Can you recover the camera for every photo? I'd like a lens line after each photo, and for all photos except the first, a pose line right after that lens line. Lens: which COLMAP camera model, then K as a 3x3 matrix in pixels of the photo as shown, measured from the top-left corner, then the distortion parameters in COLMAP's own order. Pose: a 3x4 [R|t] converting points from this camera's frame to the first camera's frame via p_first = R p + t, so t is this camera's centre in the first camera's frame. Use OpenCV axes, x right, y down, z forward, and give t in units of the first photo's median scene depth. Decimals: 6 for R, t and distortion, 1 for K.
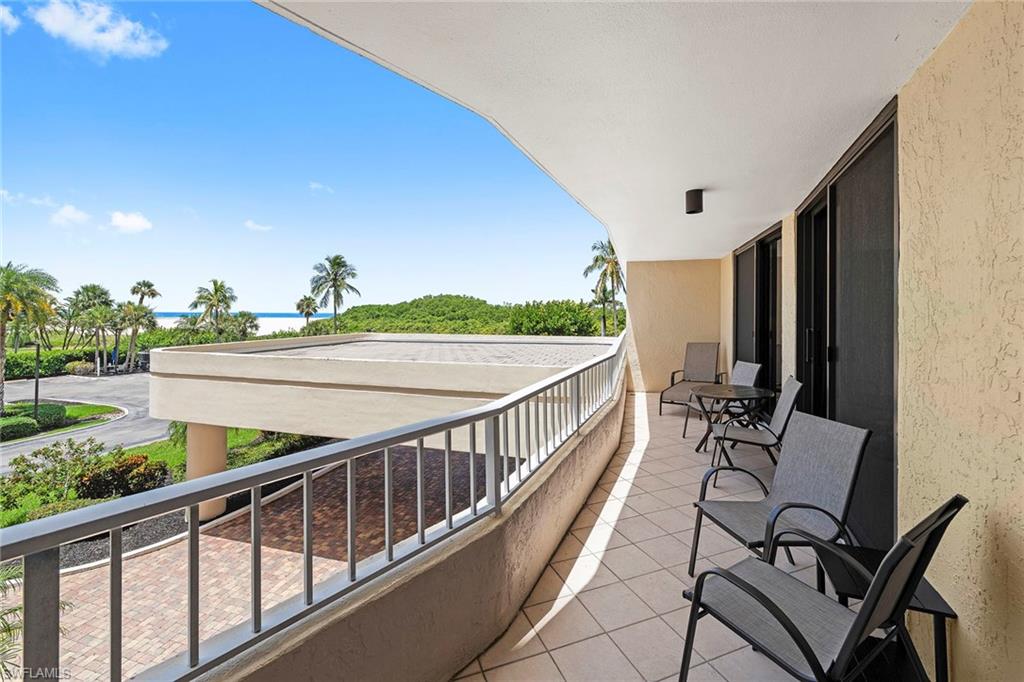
lens RADIAL K [[414.8, 0, 513.3], [0, 414.8, 313.4], [0, 0, 1]] dist [-0.001618, -0.000022]
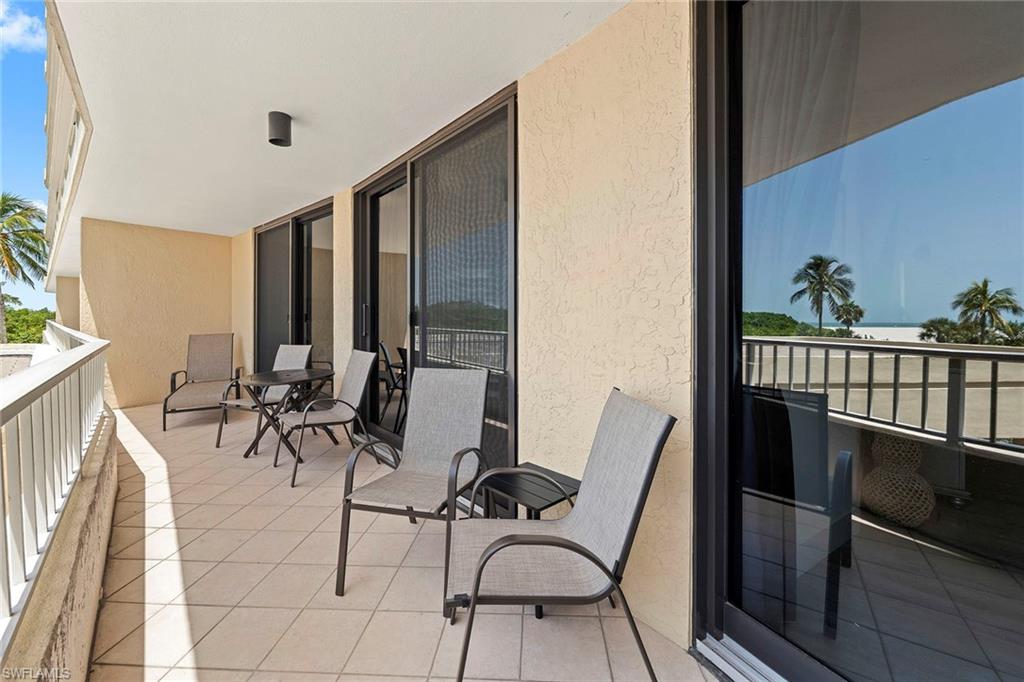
lens RADIAL K [[415.6, 0, 508.8], [0, 415.6, 320.6], [0, 0, 1]] dist [-0.000591, 0.000073]
pose [[0.428744, -0.003001, 0.903421, -0.074130], [-0.007363, 0.999950, 0.006816, 0.069058], [-0.903396, -0.009575, 0.428700, 0.229554]]
